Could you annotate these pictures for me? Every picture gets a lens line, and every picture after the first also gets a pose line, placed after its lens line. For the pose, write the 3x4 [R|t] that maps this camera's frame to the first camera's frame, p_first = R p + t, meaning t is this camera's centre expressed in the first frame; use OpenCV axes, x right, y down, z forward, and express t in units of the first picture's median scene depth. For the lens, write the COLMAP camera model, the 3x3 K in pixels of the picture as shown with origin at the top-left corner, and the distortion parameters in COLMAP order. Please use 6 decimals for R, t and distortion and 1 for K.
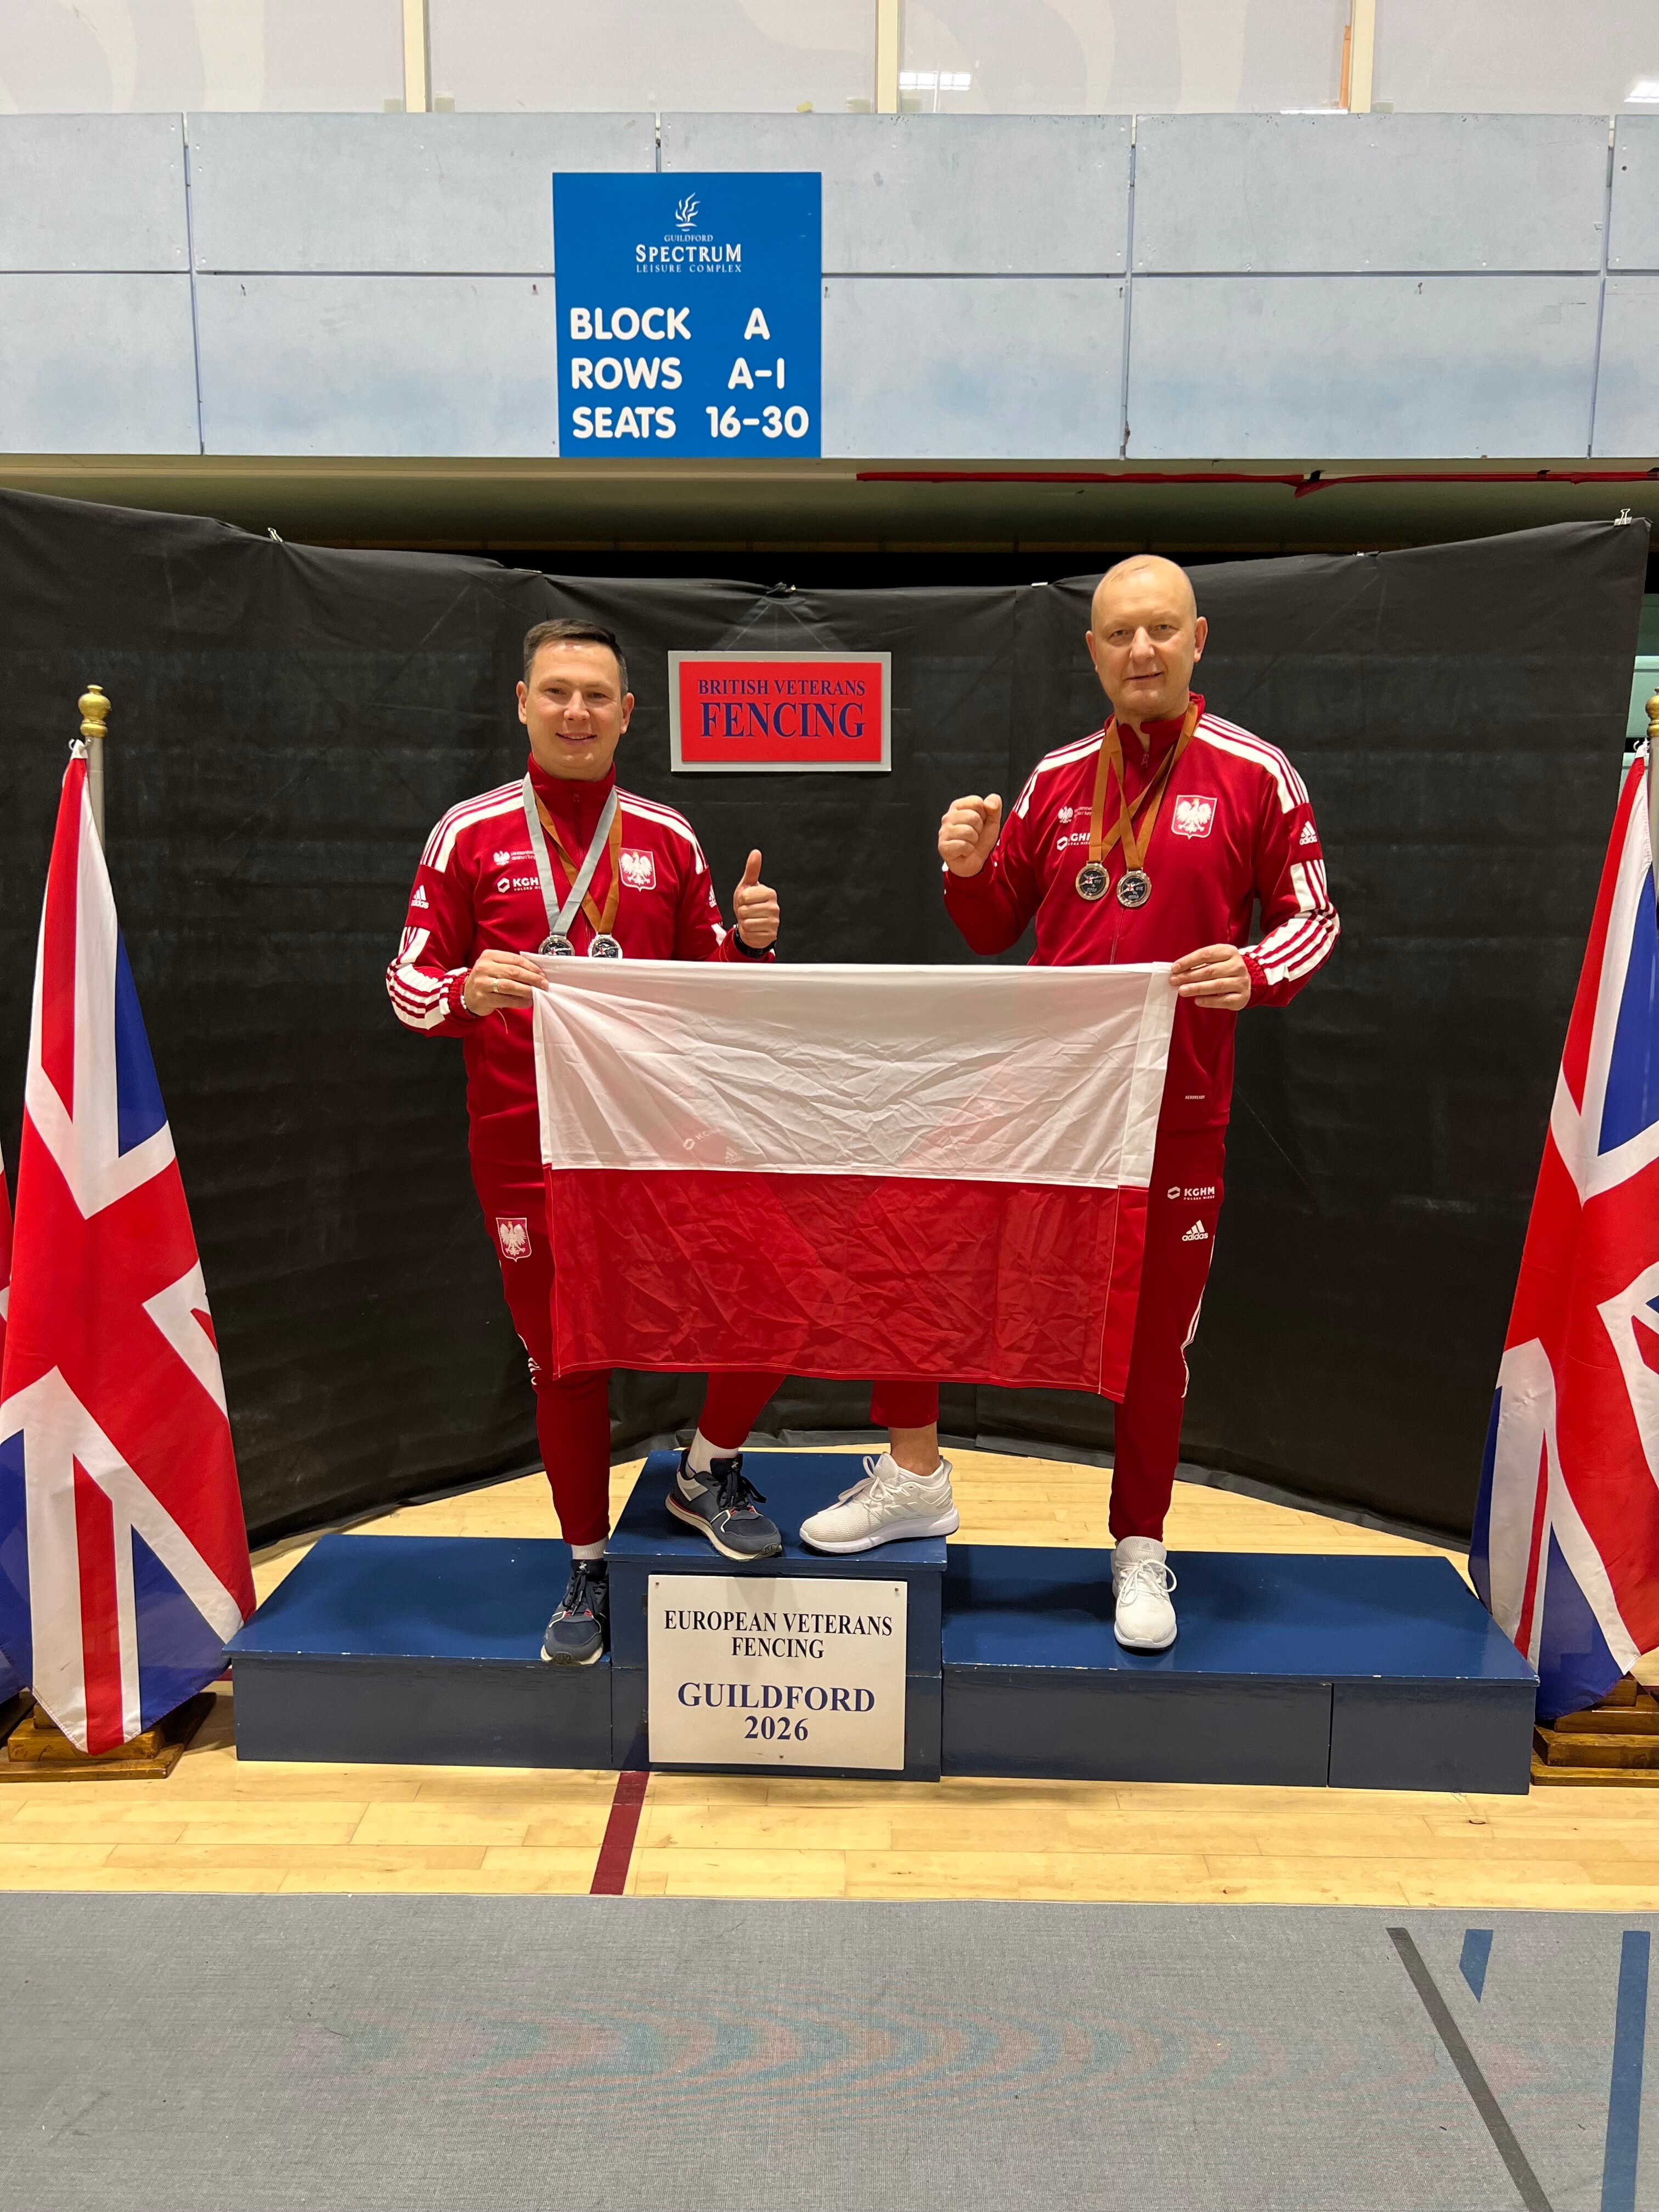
lens RADIAL K [[1664.2, 0, 829.5], [0, 1664.2, 1106.0], [0, 0, 1]] dist [0.032239, -0.044013]
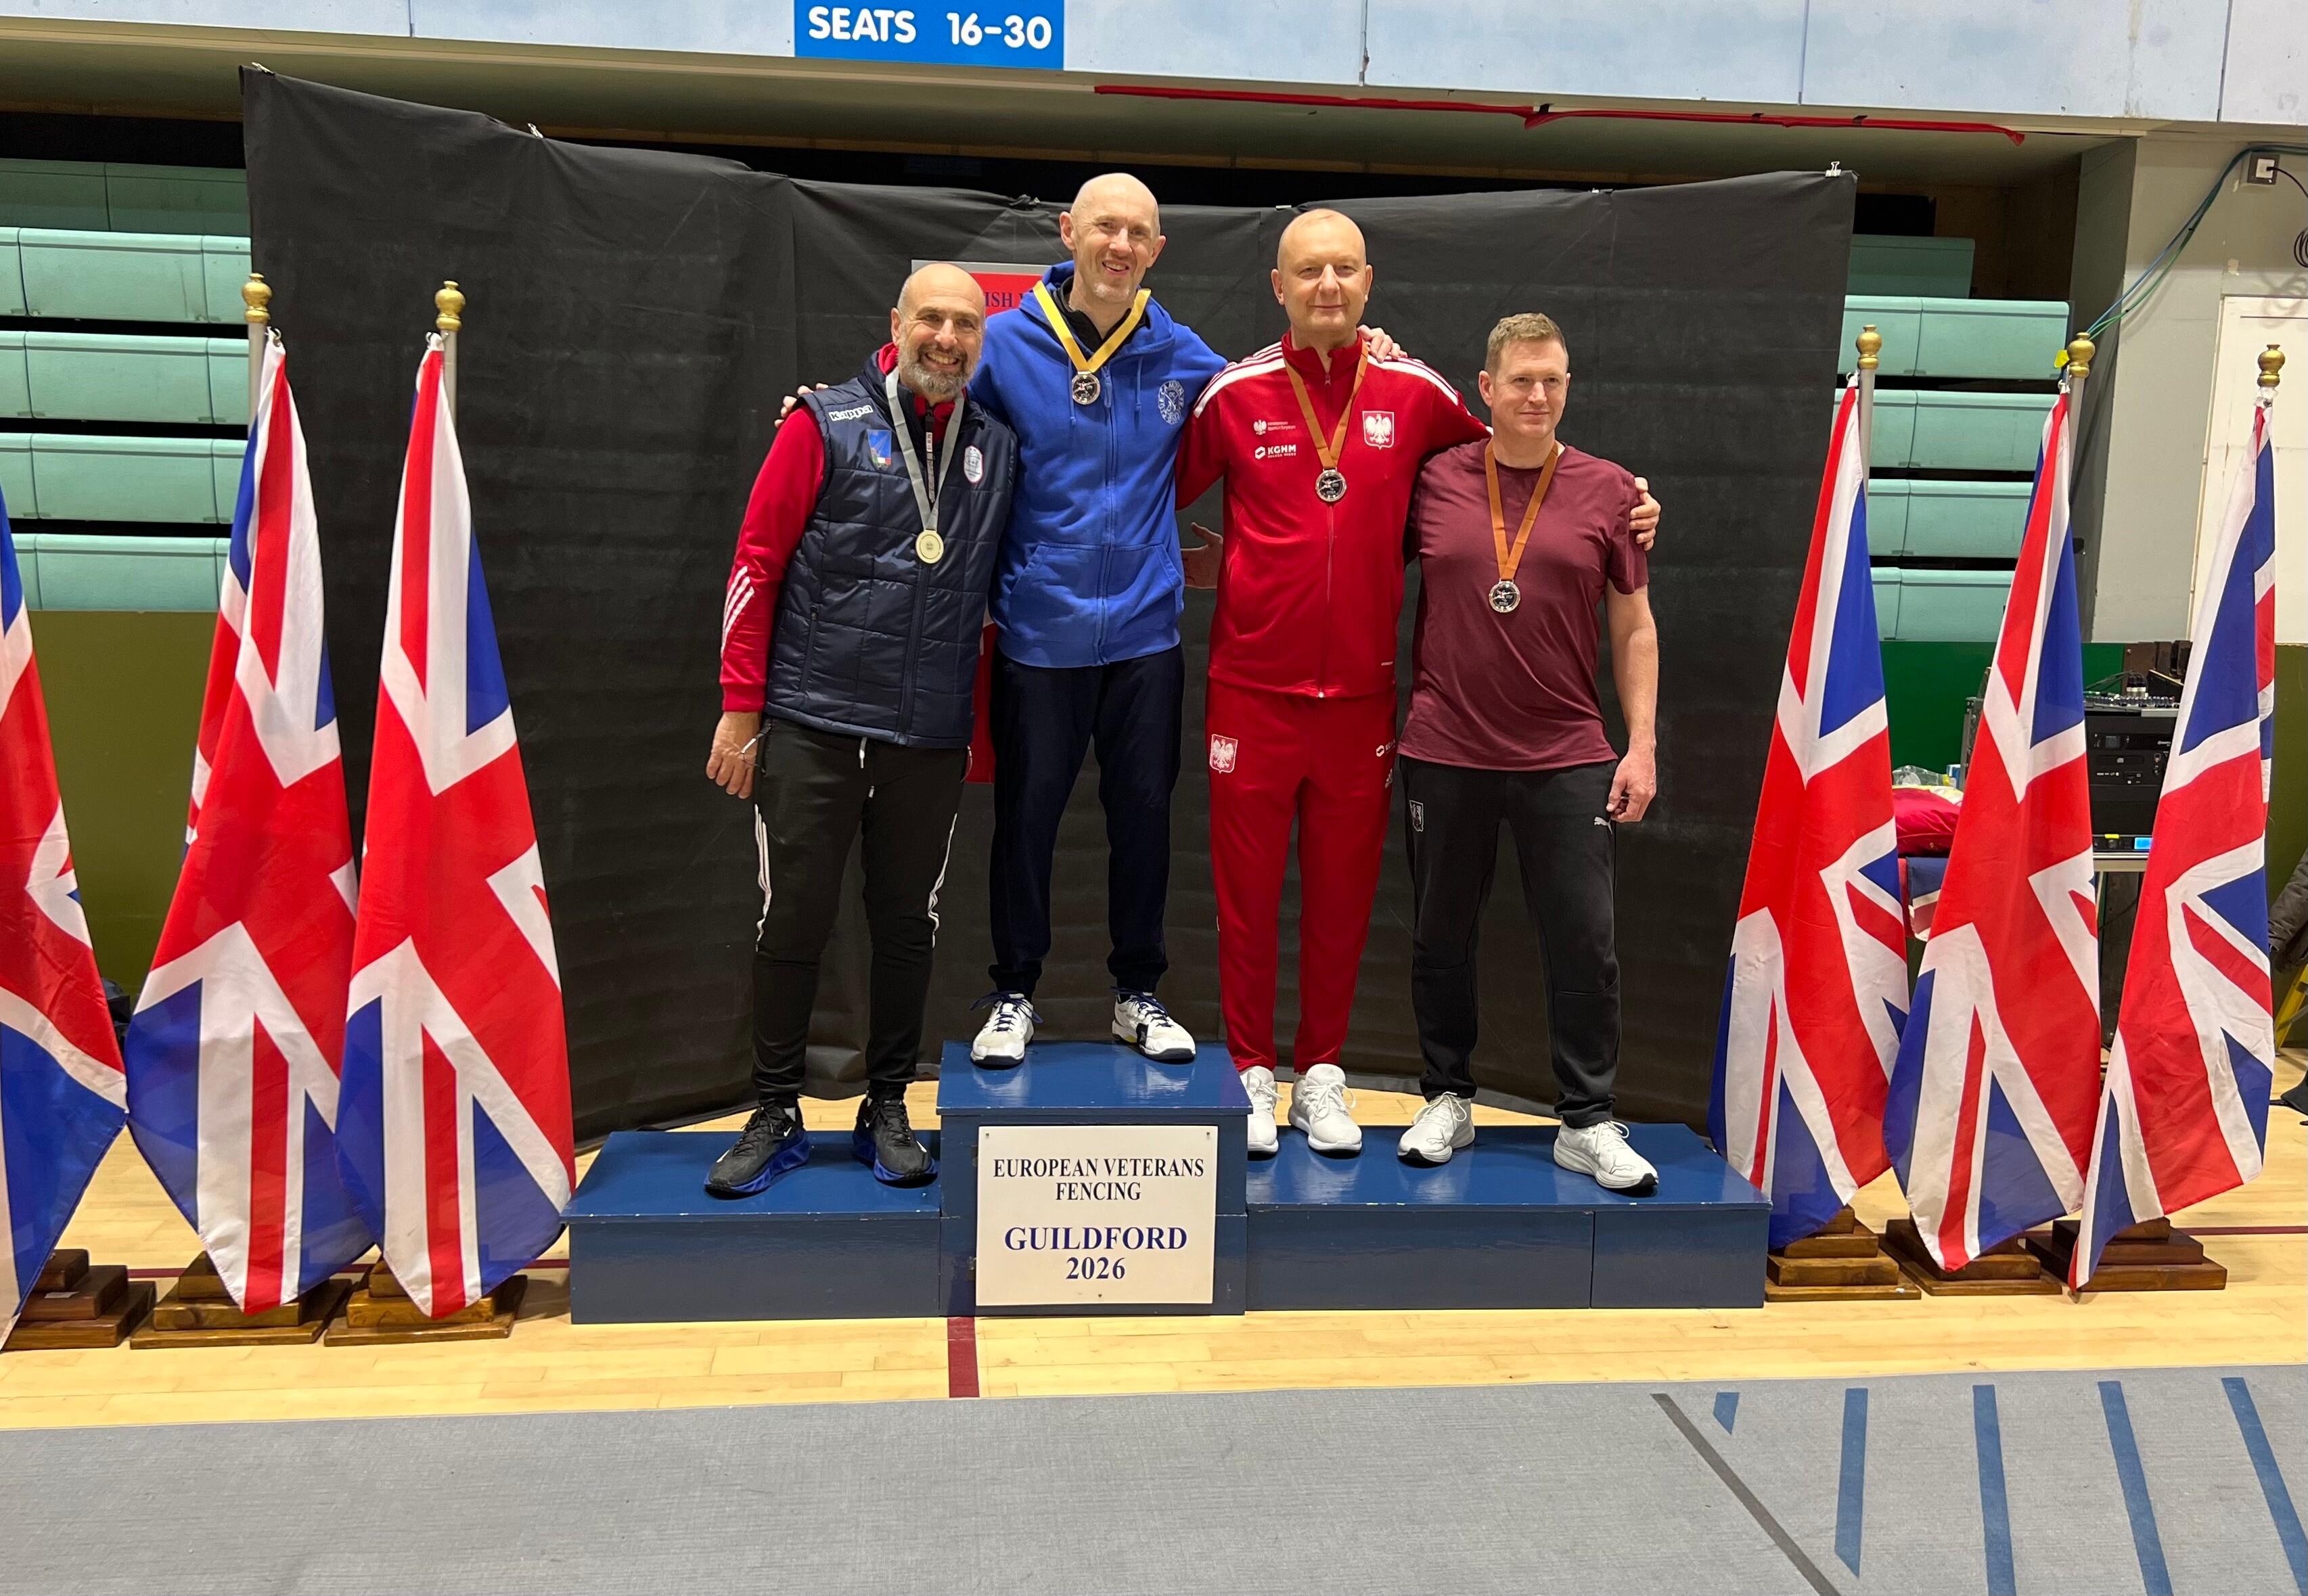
lens RADIAL K [[2046.4, 0, 1154.0], [0, 2046.4, 798.0], [0, 0, 1]] dist [0.098259, -0.220744]
pose [[0.991514, -0.001661, 0.129989, -0.162641], [0.002749, 0.999963, -0.008191, 0.078072], [-0.129970, 0.008478, 0.991482, -0.315446]]
